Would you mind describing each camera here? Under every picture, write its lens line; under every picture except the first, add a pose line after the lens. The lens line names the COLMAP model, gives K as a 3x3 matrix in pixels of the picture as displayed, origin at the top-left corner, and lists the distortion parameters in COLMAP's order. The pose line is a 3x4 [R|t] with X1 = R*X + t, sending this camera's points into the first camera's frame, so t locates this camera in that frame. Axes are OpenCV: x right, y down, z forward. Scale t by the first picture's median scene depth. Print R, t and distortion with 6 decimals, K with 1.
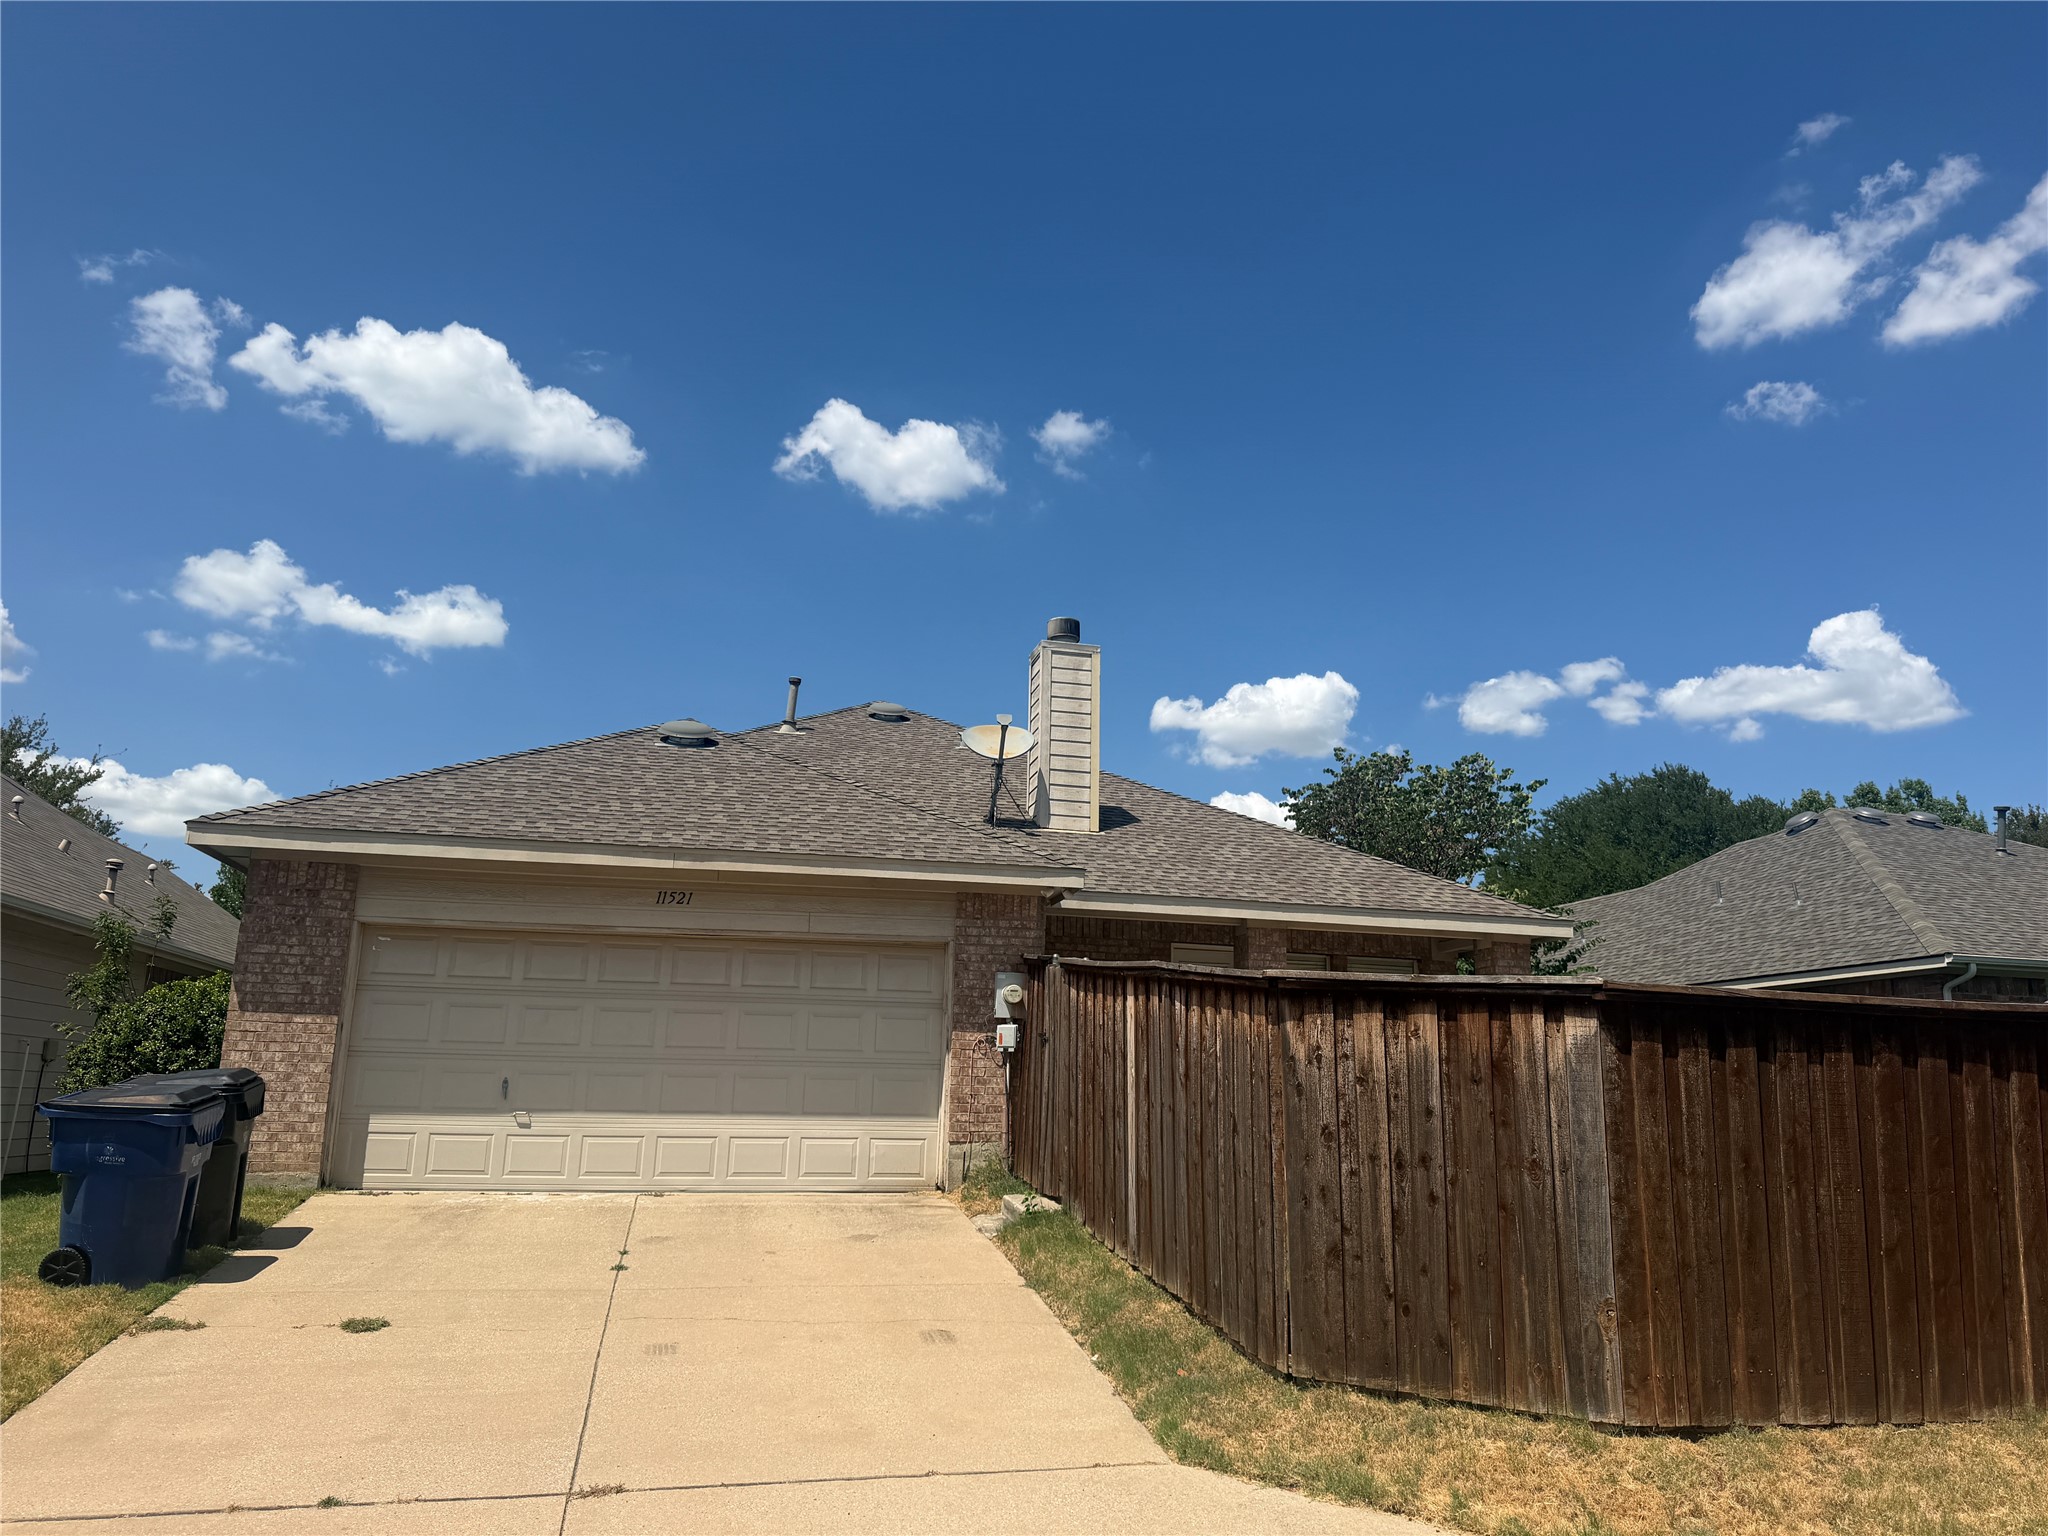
lens RADIAL K [[1457.4, 0, 982.6], [0, 1457.4, 724.8], [0, 0, 1]] dist [0.065383, -0.081758]
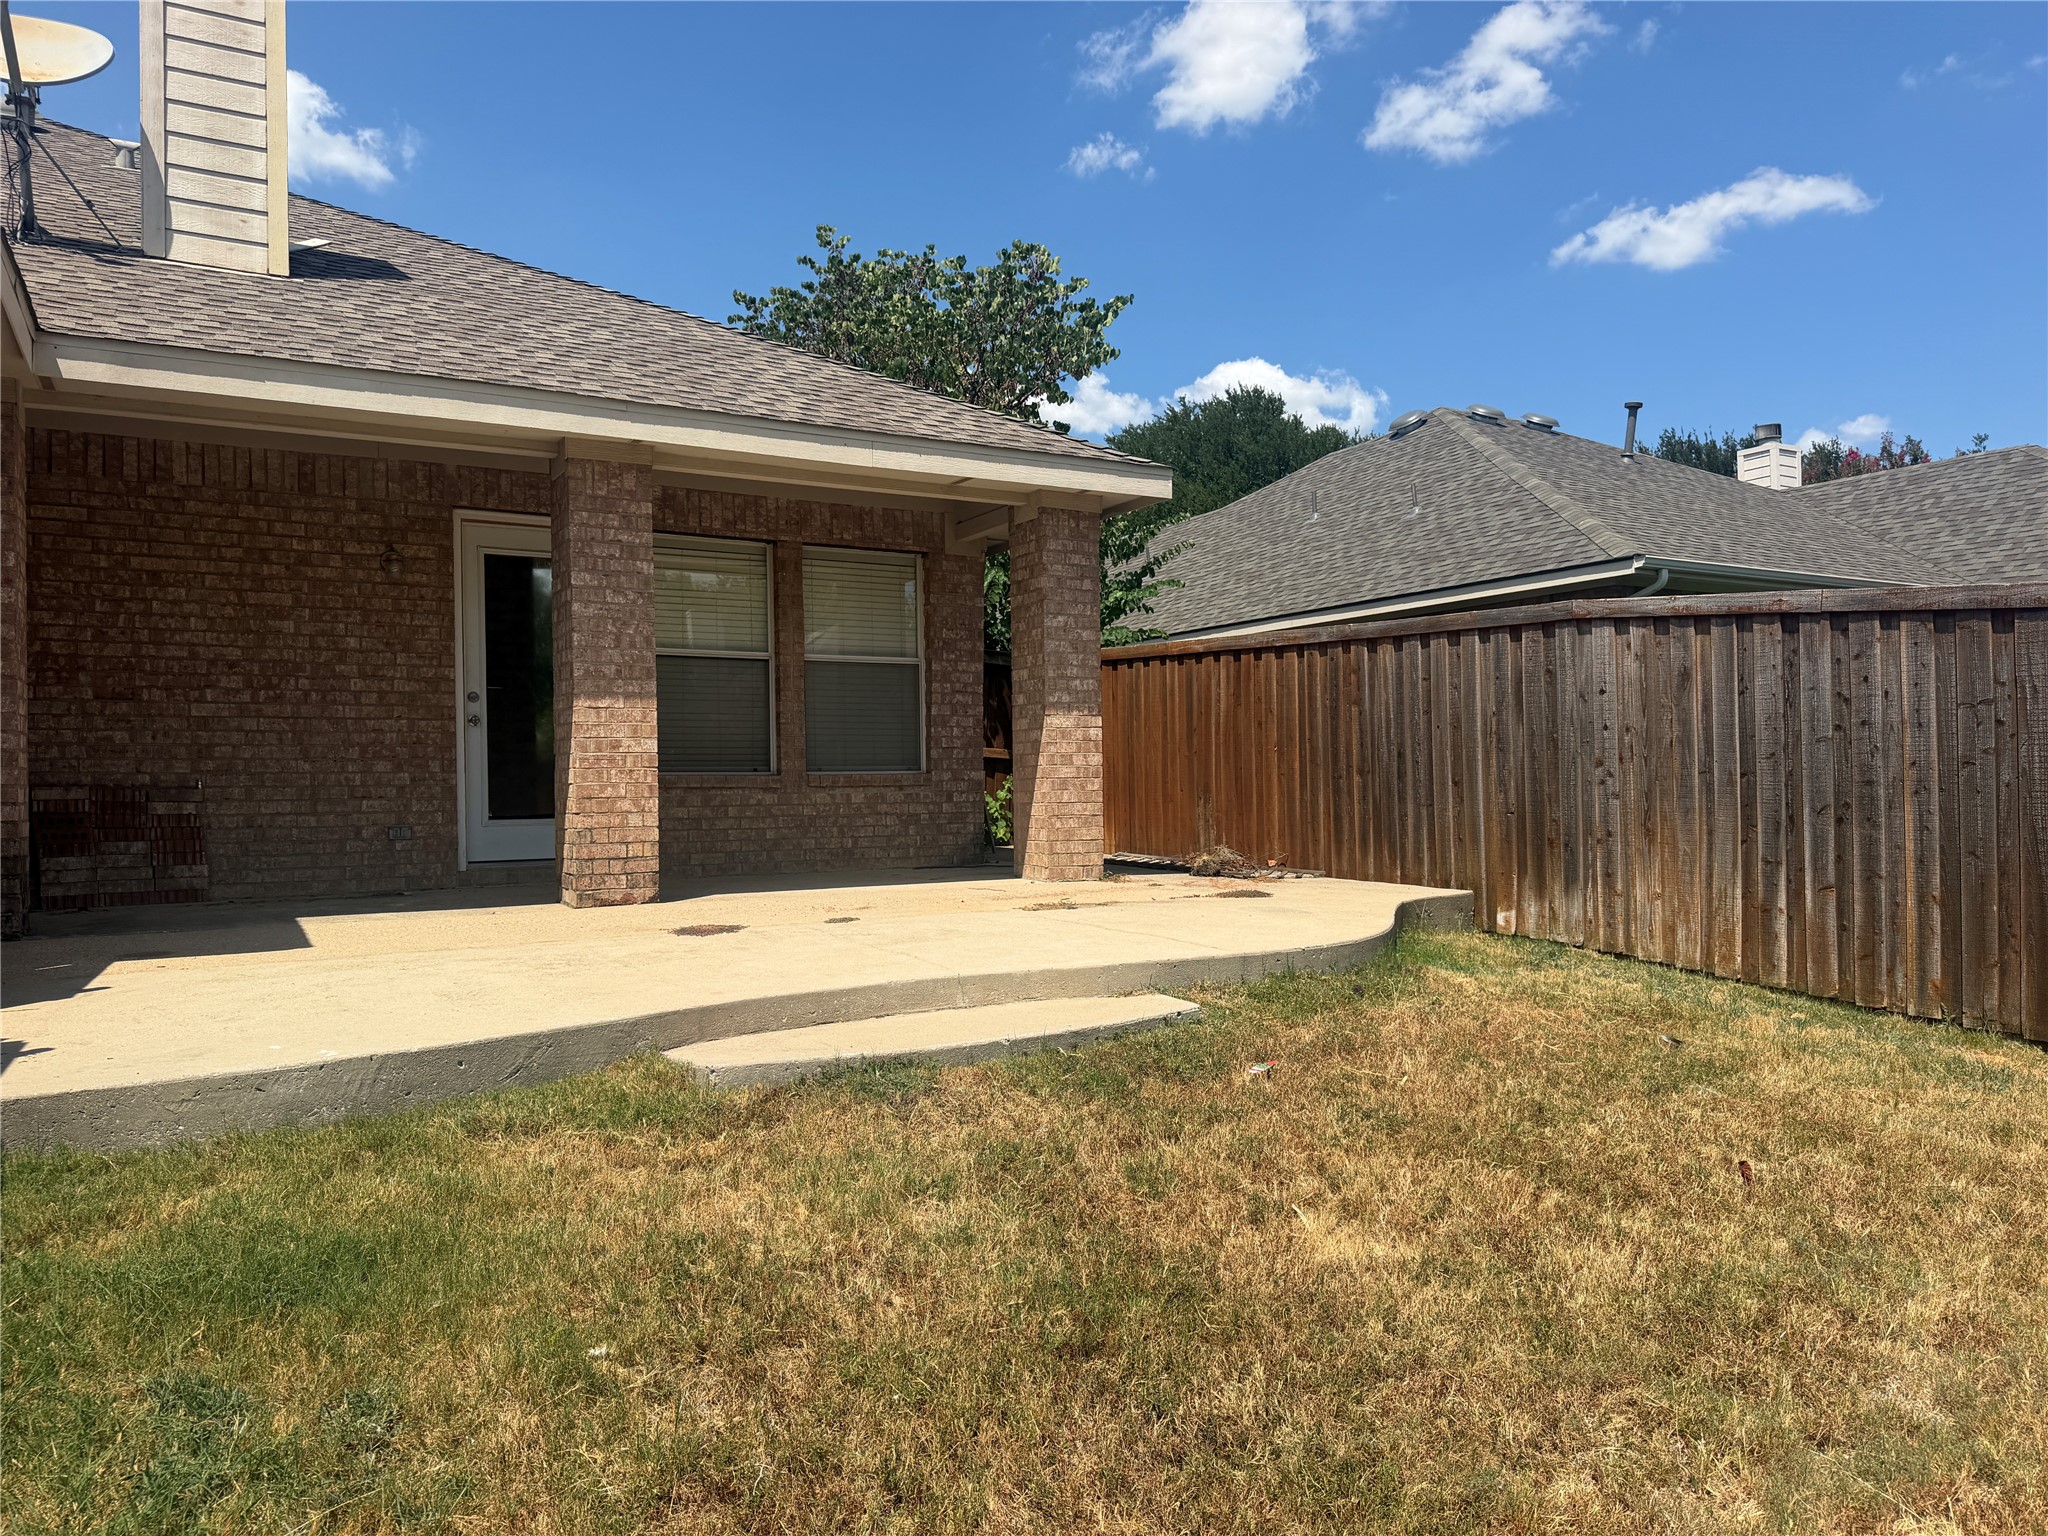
lens RADIAL K [[1446.9, 0, 1032.1], [0, 1446.9, 780.3], [0, 0, 1]] dist [0.064387, -0.118166]
pose [[0.948323, -0.034840, 0.315389, 0.130269], [-0.046087, 0.968290, 0.245543, 0.088330], [-0.313943, -0.247389, 0.916645, 0.366370]]
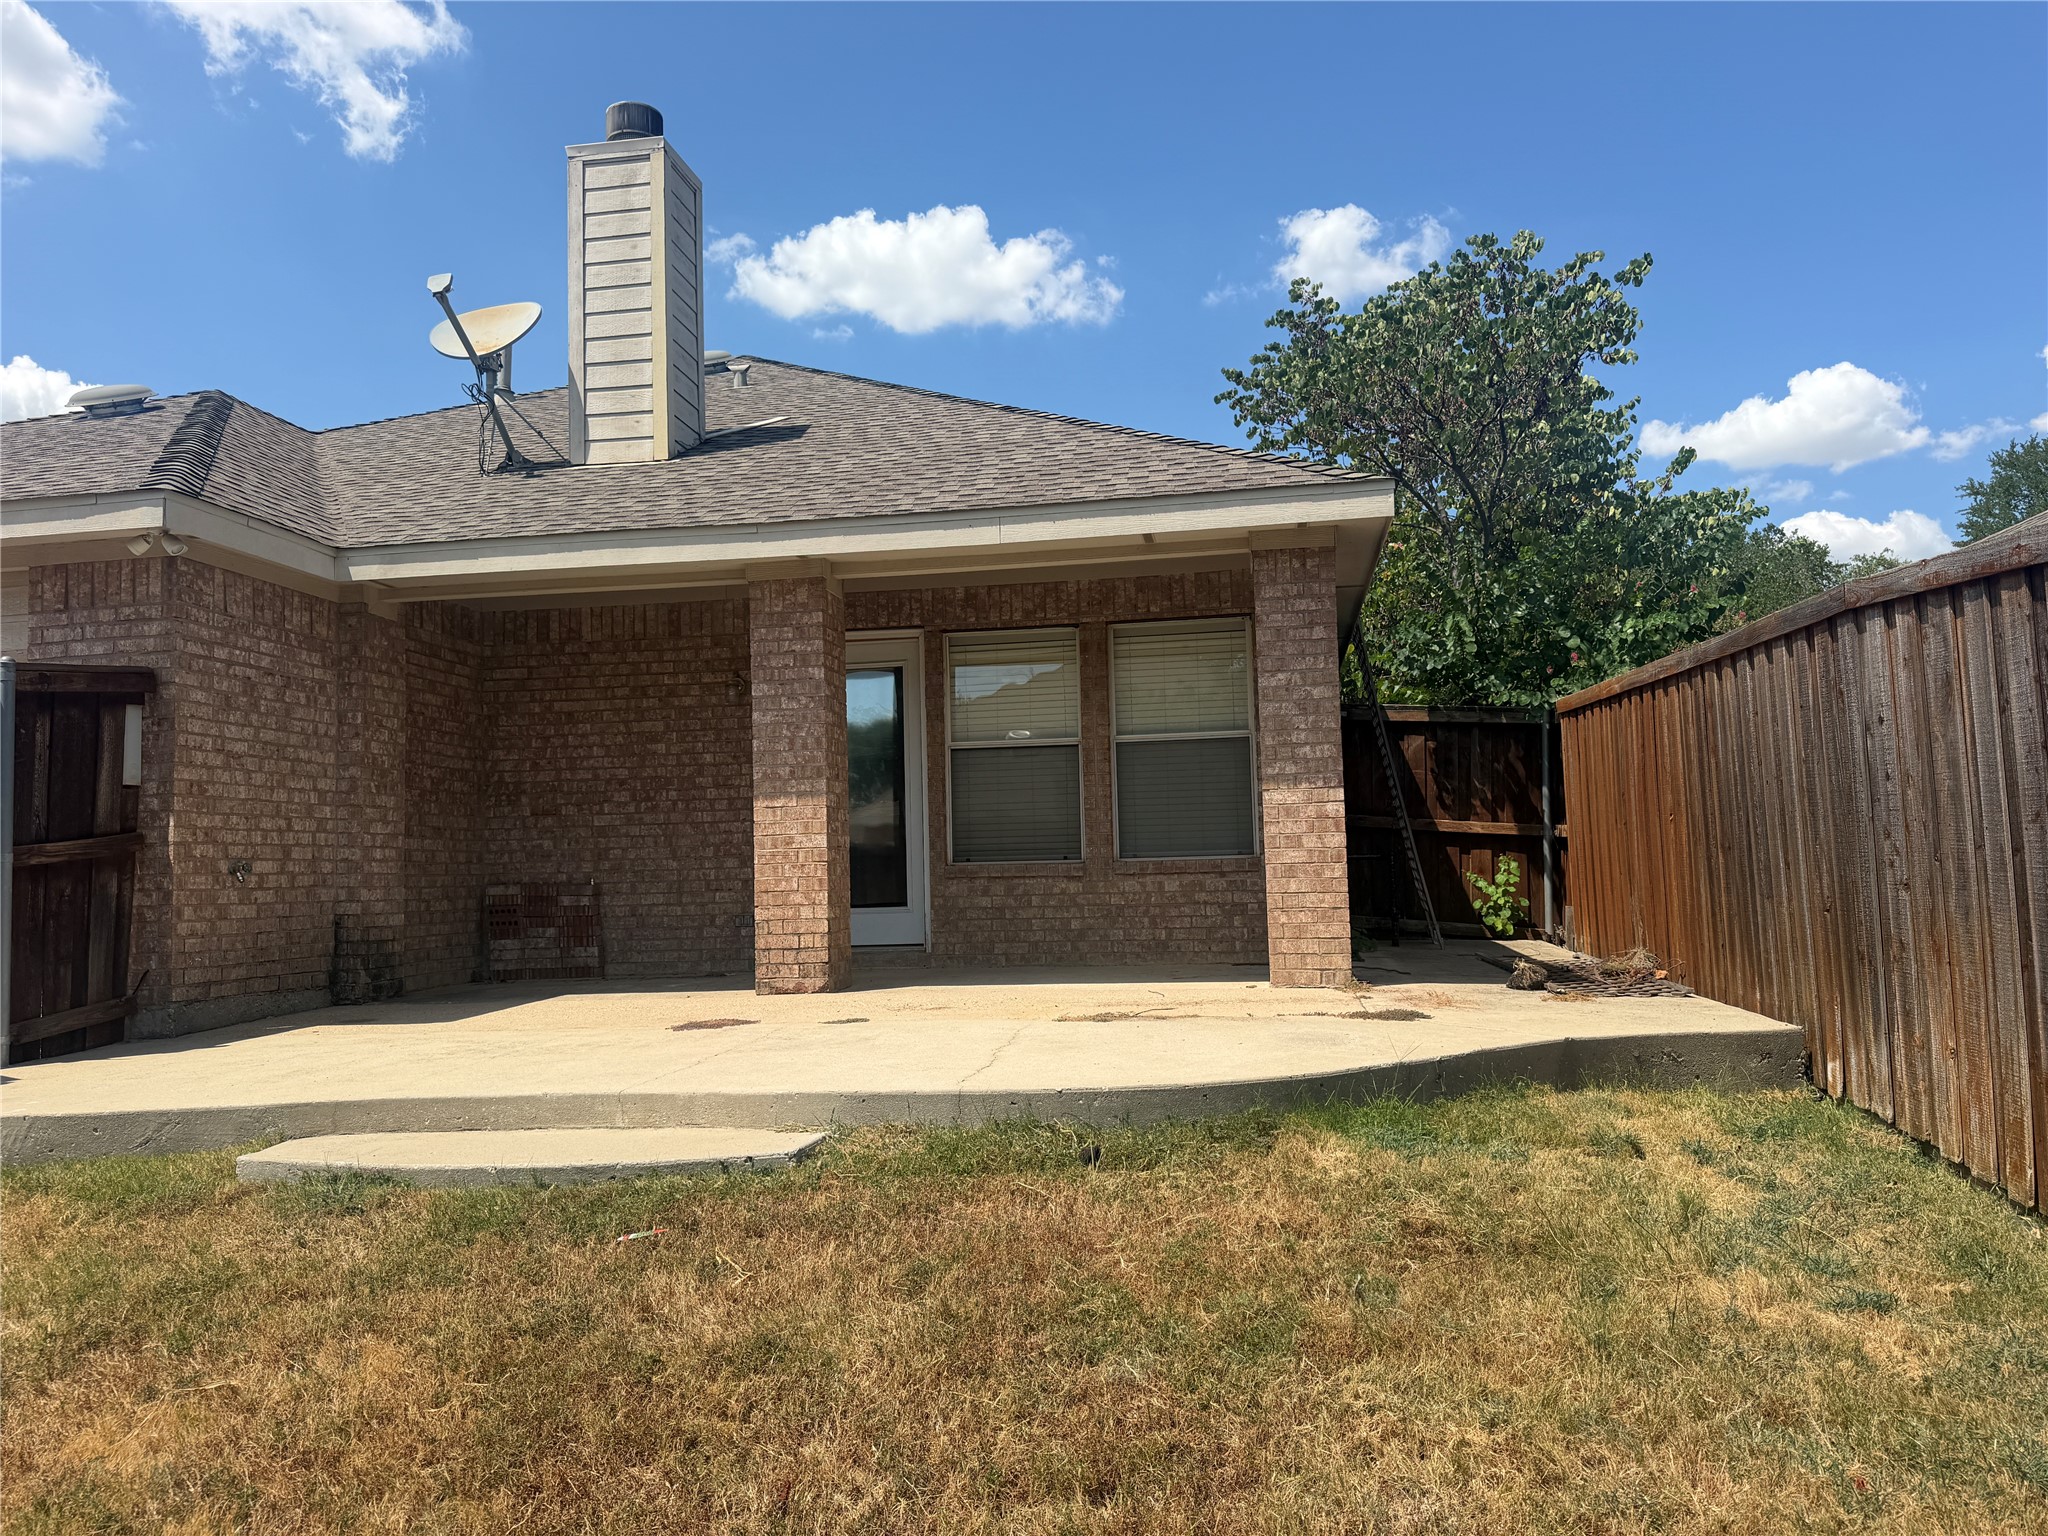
lens RADIAL K [[1436.5, 0, 1024.0], [0, 1436.5, 768.0], [0, 0, 1]] dist [0.174666, -0.342909]
pose [[0.929561, -0.075487, -0.360858, 0.350317], [0.139056, 0.978307, 0.153554, 0.104780], [0.341438, -0.192918, 0.919893, 0.407000]]
